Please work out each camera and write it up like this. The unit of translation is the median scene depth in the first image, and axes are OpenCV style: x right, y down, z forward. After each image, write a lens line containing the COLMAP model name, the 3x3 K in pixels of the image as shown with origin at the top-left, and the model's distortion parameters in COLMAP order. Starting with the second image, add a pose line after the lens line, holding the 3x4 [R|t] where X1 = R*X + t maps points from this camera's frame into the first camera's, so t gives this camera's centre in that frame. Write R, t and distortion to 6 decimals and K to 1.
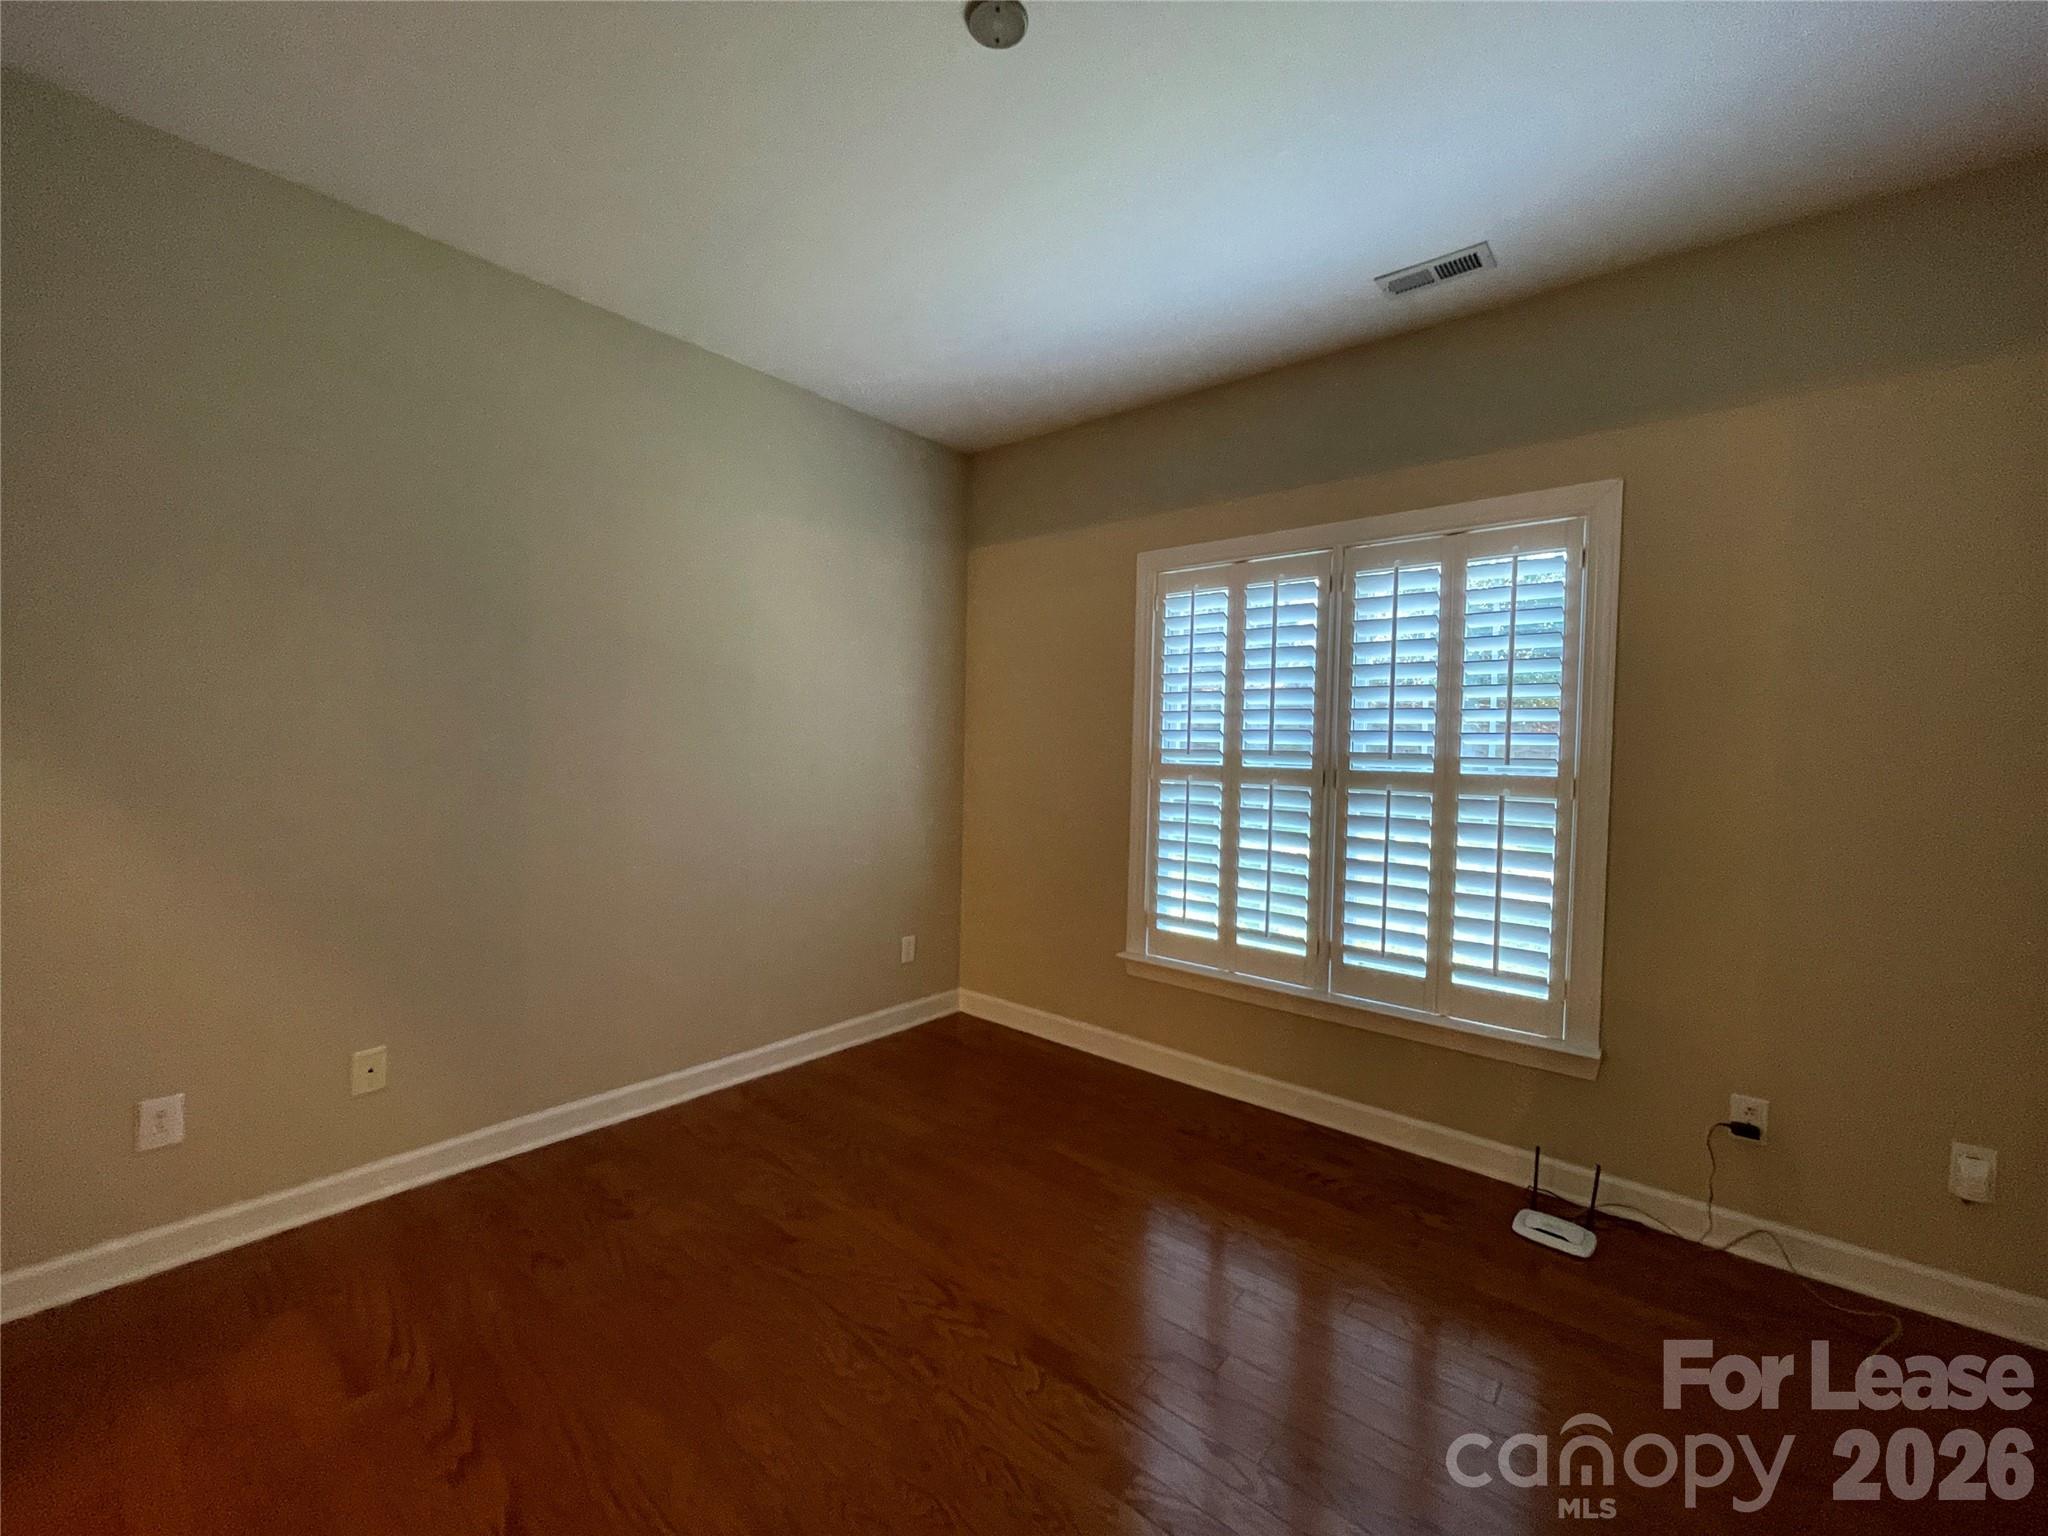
lens RADIAL K [[830.2, 0, 1023.2], [0, 830.2, 770.7], [0, 0, 1]] dist [-0.001146, 0.000169]
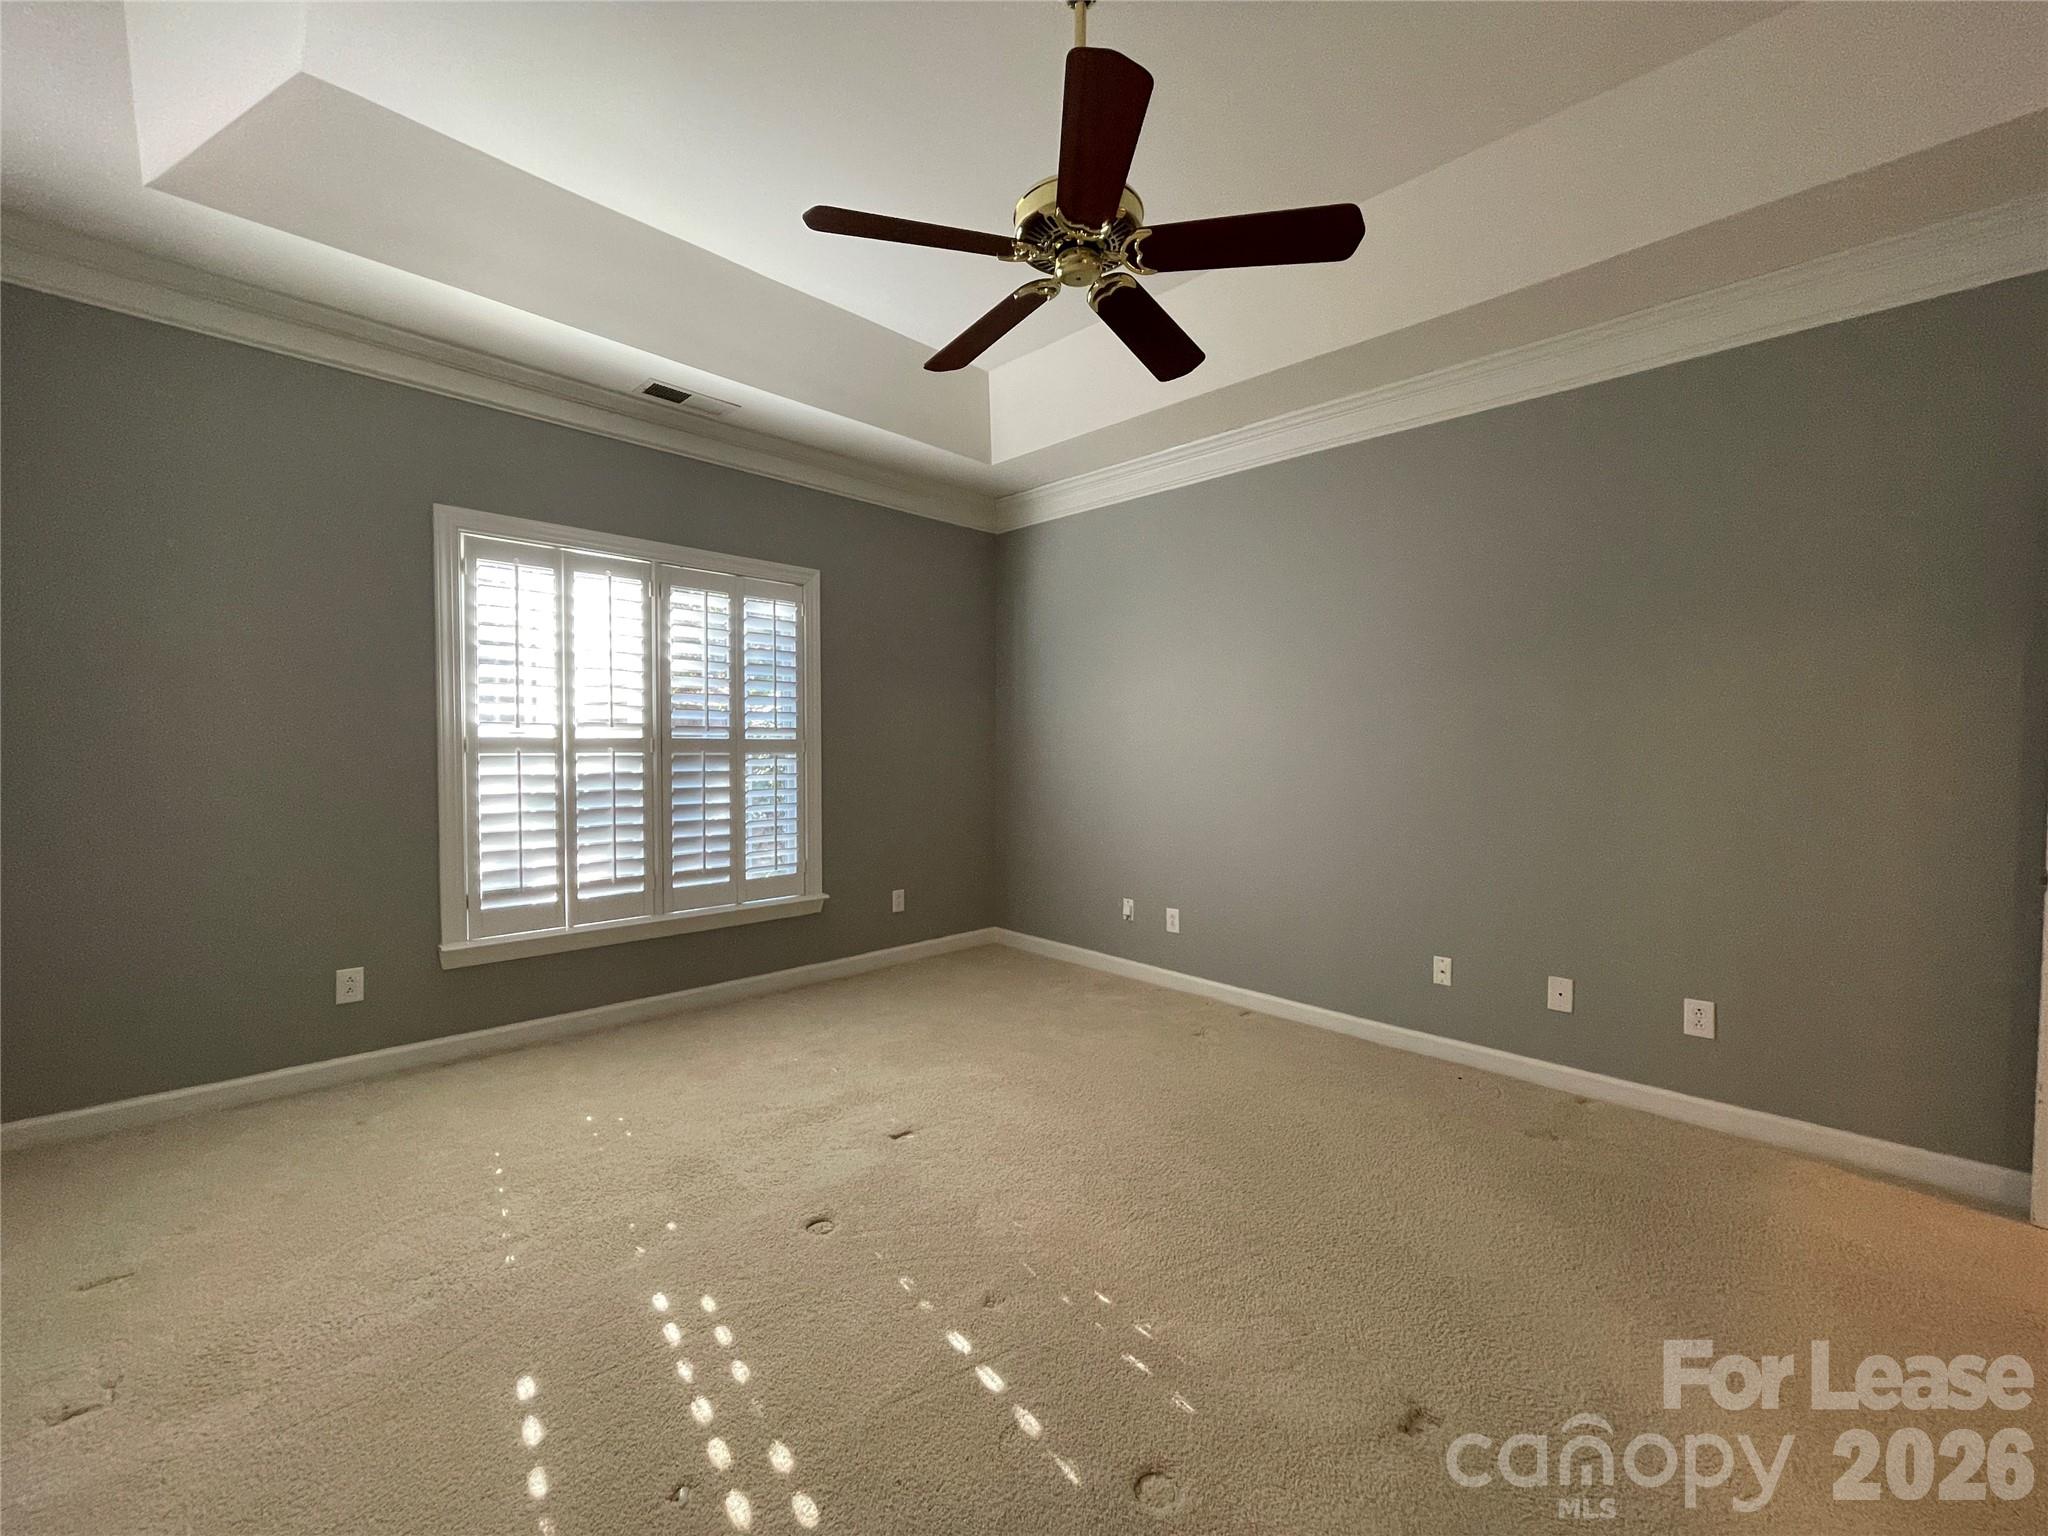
lens RADIAL K [[830.2, 0, 1023.2], [0, 830.2, 770.7], [0, 0, 1]] dist [-0.001146, 0.000169]
pose [[0.093367, -0.064376, 0.993548, -0.867918], [0.006201, 0.997926, 0.064076, -0.029476], [-0.995612, 0.000178, 0.093572, 0.342078]]
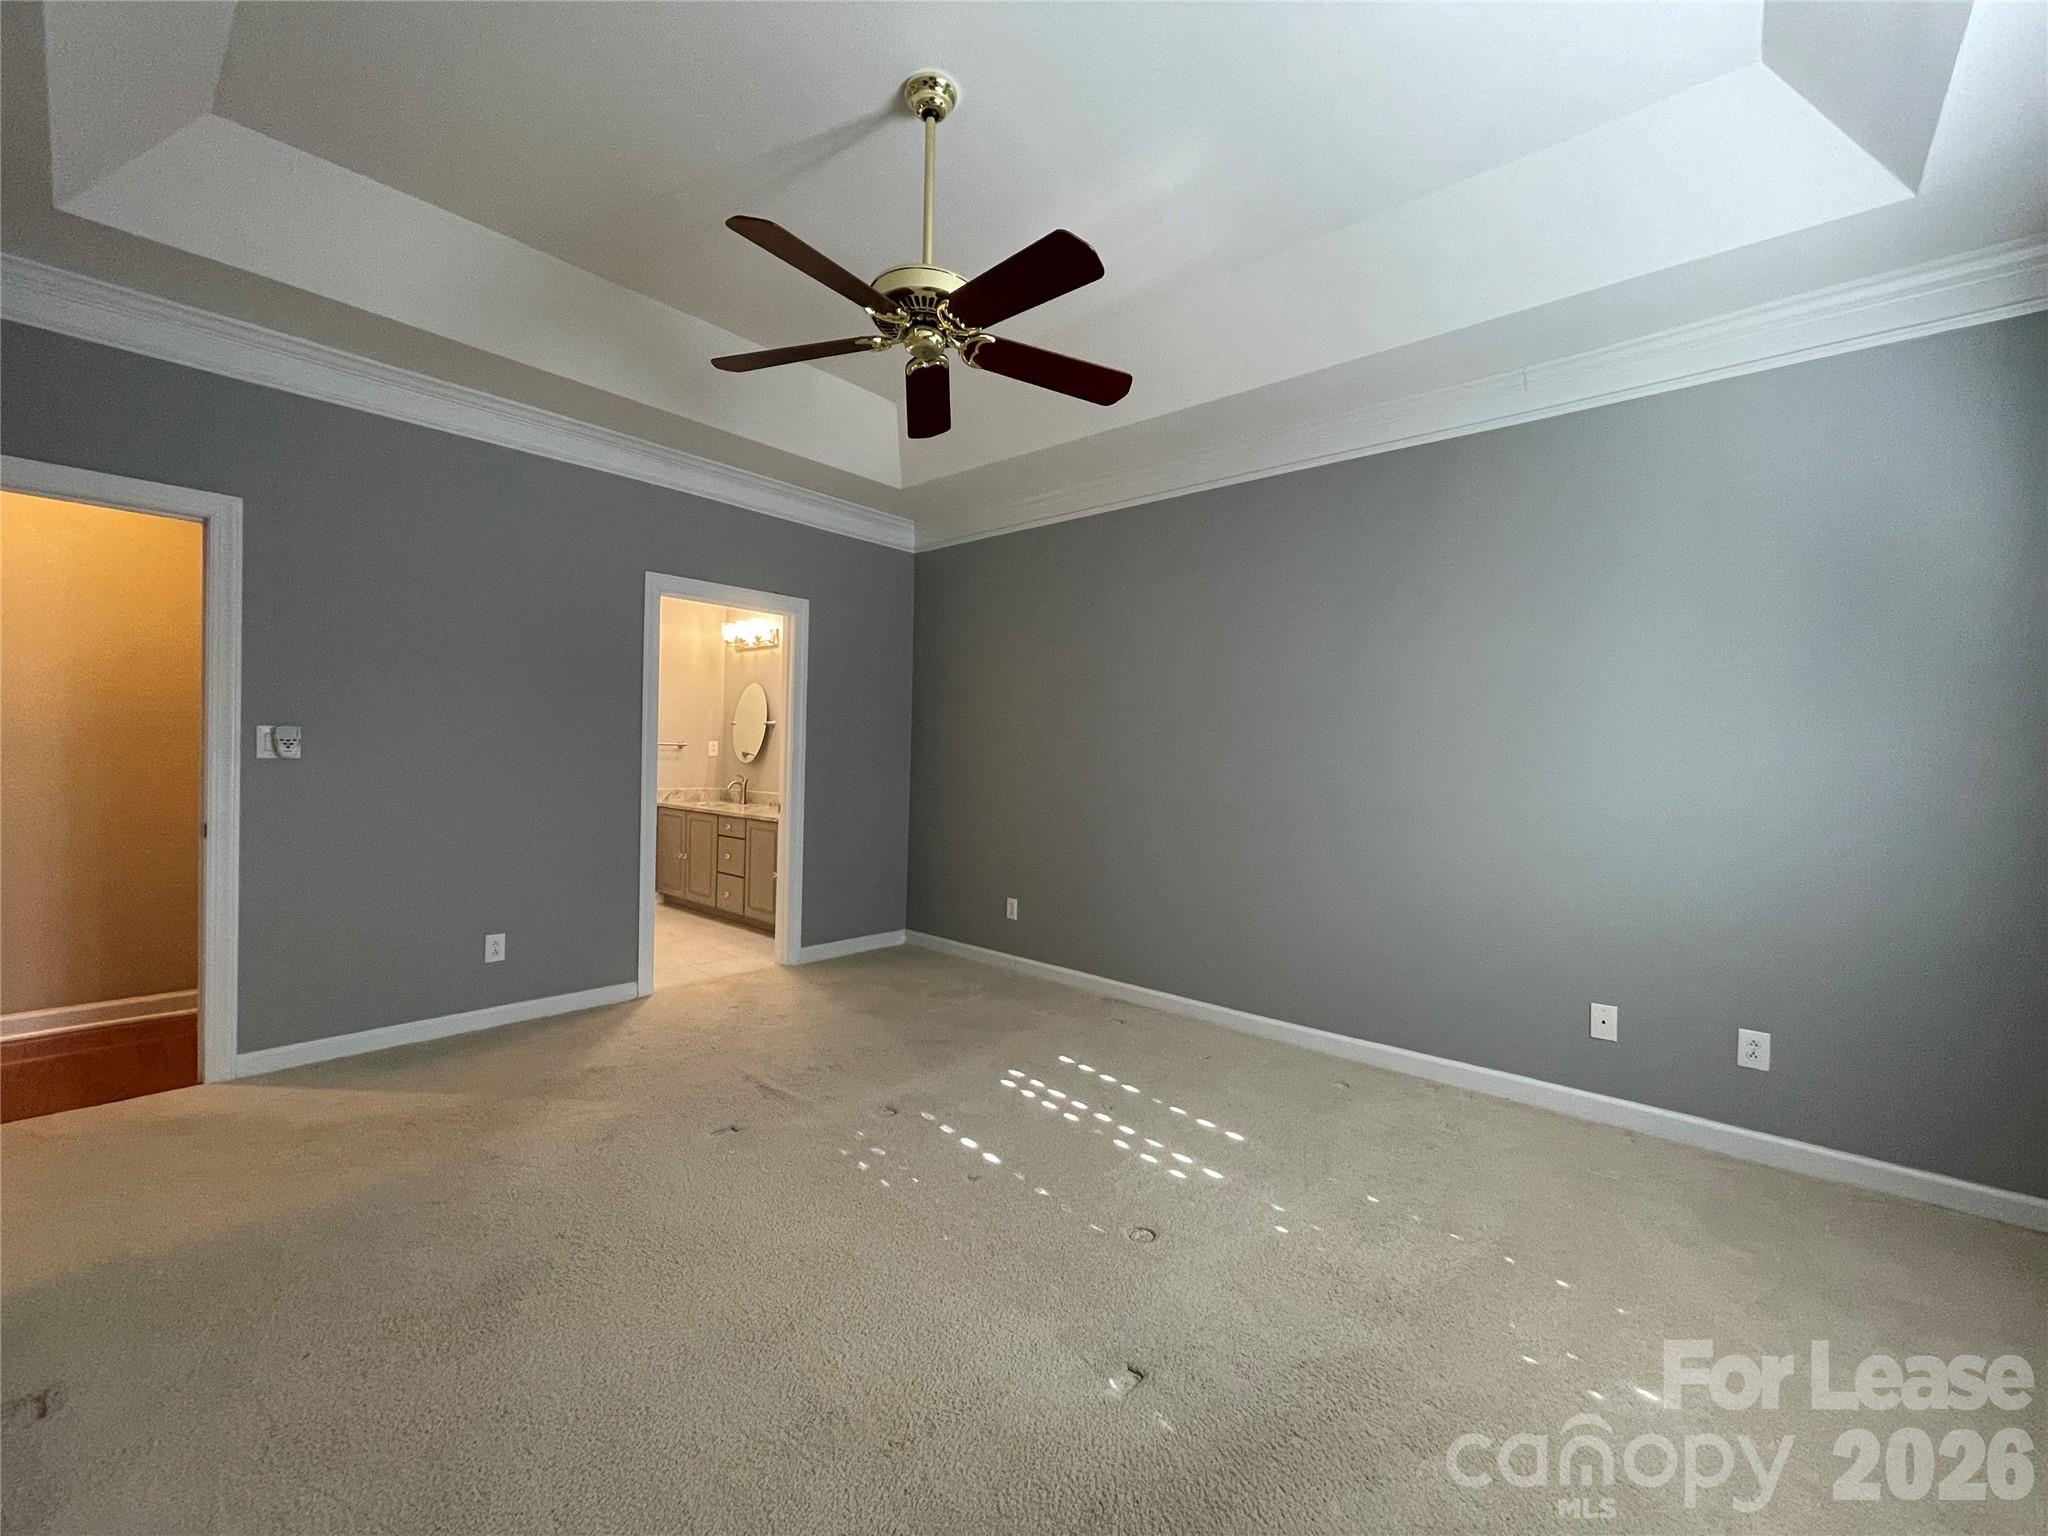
lens RADIAL K [[830.2, 0, 1023.2], [0, 830.2, 770.7], [0, 0, 1]] dist [-0.001146, 0.000169]
pose [[-0.025753, -0.018285, -0.999501, 0.615332], [-0.037508, 0.999146, -0.017312, 0.015271], [0.998964, 0.037043, -0.026416, 0.487907]]
